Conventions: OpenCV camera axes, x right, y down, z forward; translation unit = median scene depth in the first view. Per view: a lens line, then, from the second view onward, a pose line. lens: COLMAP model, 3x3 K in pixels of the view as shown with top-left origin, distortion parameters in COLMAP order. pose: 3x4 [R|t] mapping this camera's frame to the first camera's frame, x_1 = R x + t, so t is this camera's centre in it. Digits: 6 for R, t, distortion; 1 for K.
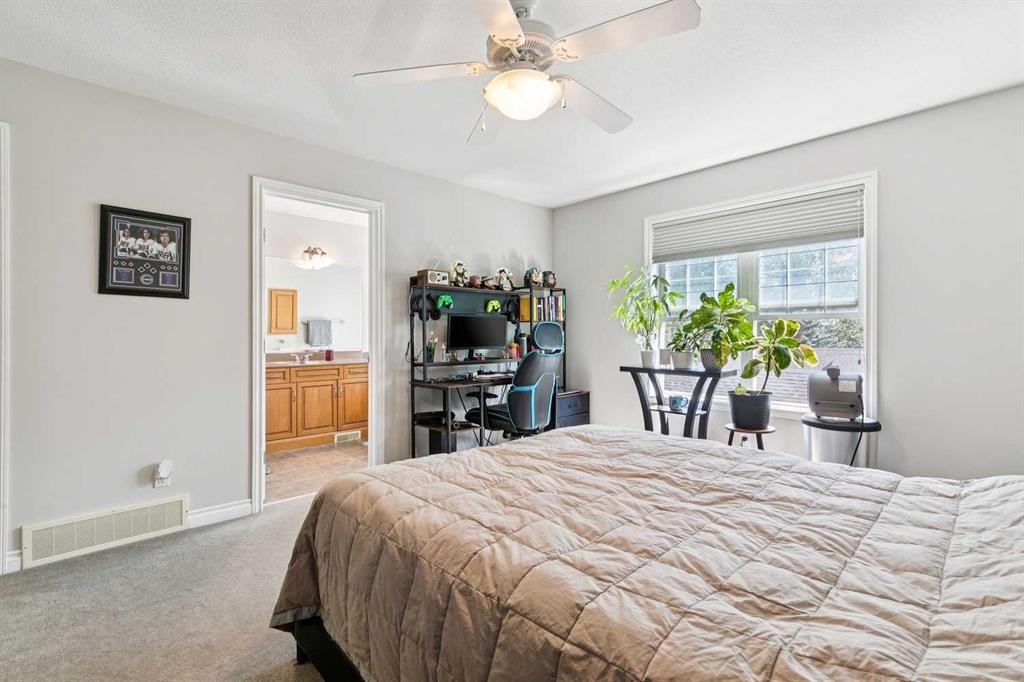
lens RADIAL K [[463.7, 0, 501.1], [0, 463.7, 327.0], [0, 0, 1]] dist [0.011112, -0.002238]
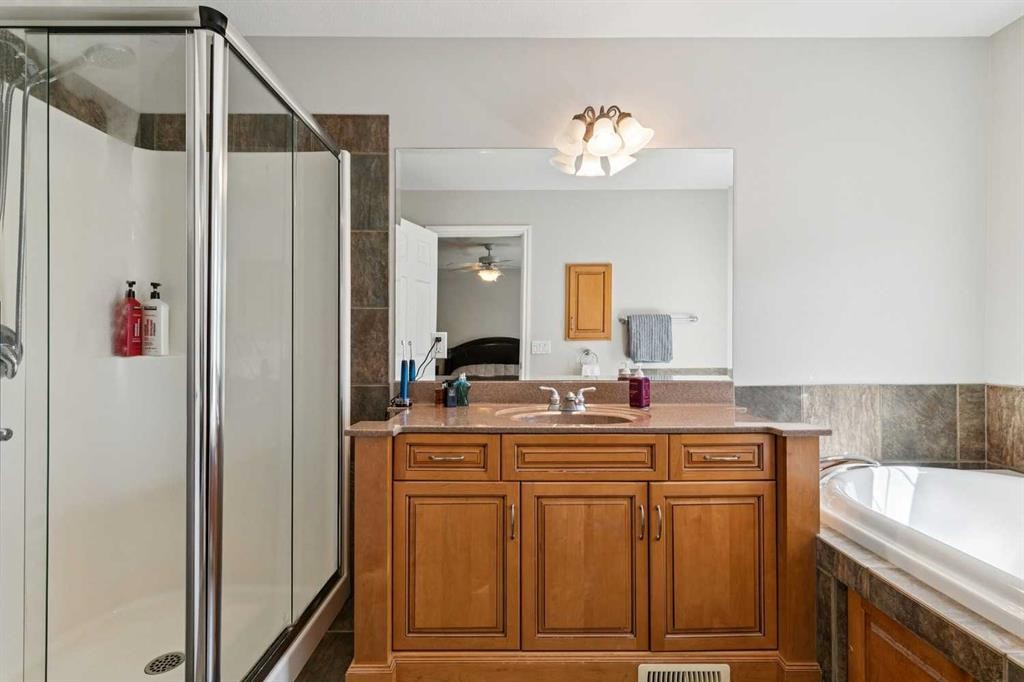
lens RADIAL K [[463.7, 0, 515.5], [0, 463.7, 342.8], [0, 0, 1]] dist [0.011112, -0.002238]
pose [[0.749455, 0.003642, -0.662046, -0.121409], [0.002955, 0.999956, 0.008847, 0.010801], [0.662049, -0.008587, 0.749411, 0.401212]]
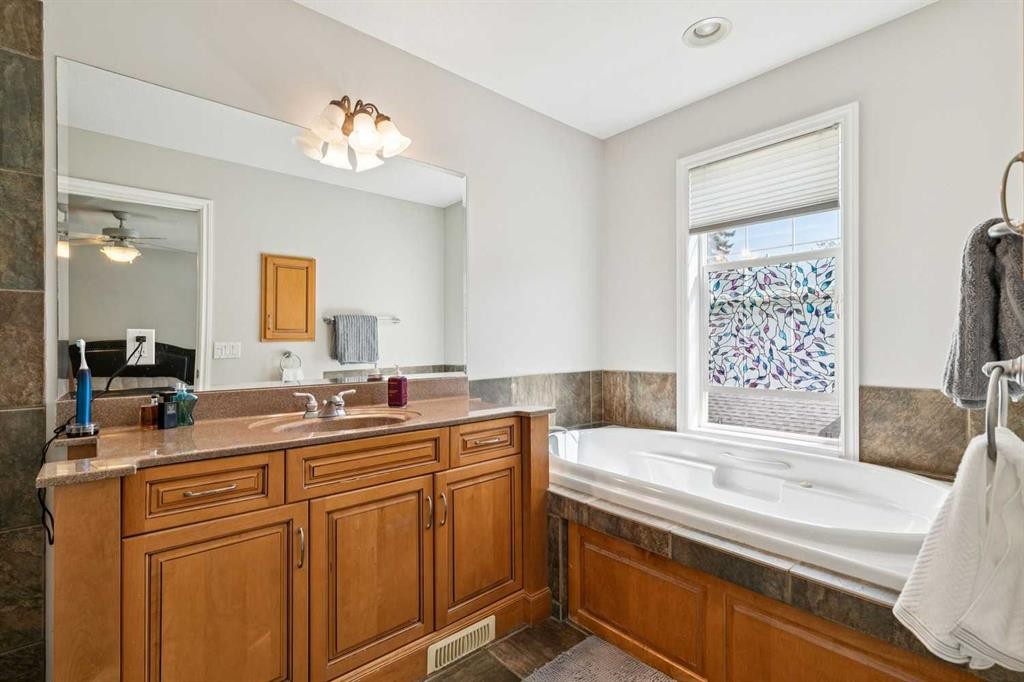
lens RADIAL K [[463.7, 0, 514.5], [0, 463.7, 343.2], [0, 0, 1]] dist [0.011112, -0.002238]
pose [[0.999896, 0.000768, -0.014409, -0.163898], [-0.000653, 0.999968, 0.008012, 0.011061], [0.014415, -0.008002, 0.999864, 0.379573]]
